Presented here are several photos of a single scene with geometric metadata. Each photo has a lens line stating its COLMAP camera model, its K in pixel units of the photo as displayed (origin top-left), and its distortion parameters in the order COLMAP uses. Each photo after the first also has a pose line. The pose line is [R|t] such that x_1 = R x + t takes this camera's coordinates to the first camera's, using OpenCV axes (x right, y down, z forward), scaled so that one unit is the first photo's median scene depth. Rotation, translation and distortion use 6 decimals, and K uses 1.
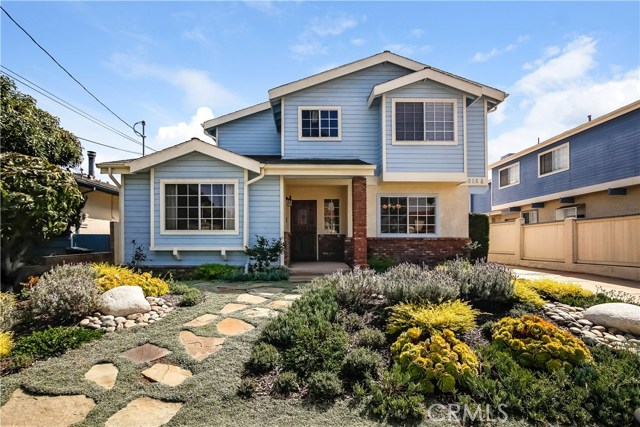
lens RADIAL K [[317.9, 0, 317.9], [0, 317.9, 215.6], [0, 0, 1]] dist [-0.005226, -0.000502]
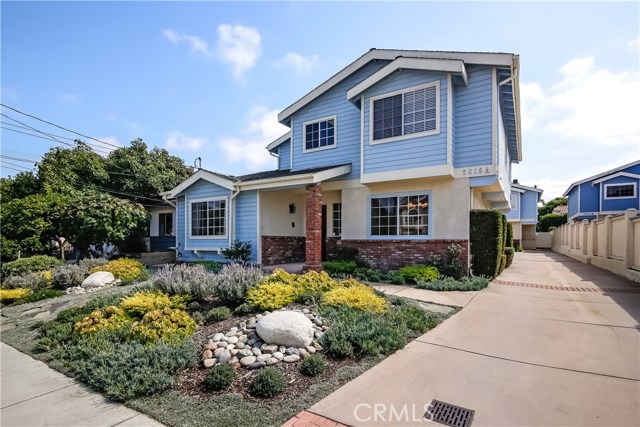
lens RADIAL K [[317.9, 0, 317.9], [0, 317.9, 215.6], [0, 0, 1]] dist [-0.005226, -0.000502]
pose [[0.847844, -0.044207, -0.528400, 0.588746], [0.045487, 0.998909, -0.010585, -0.003090], [0.528292, -0.015061, 0.848929, 0.078198]]
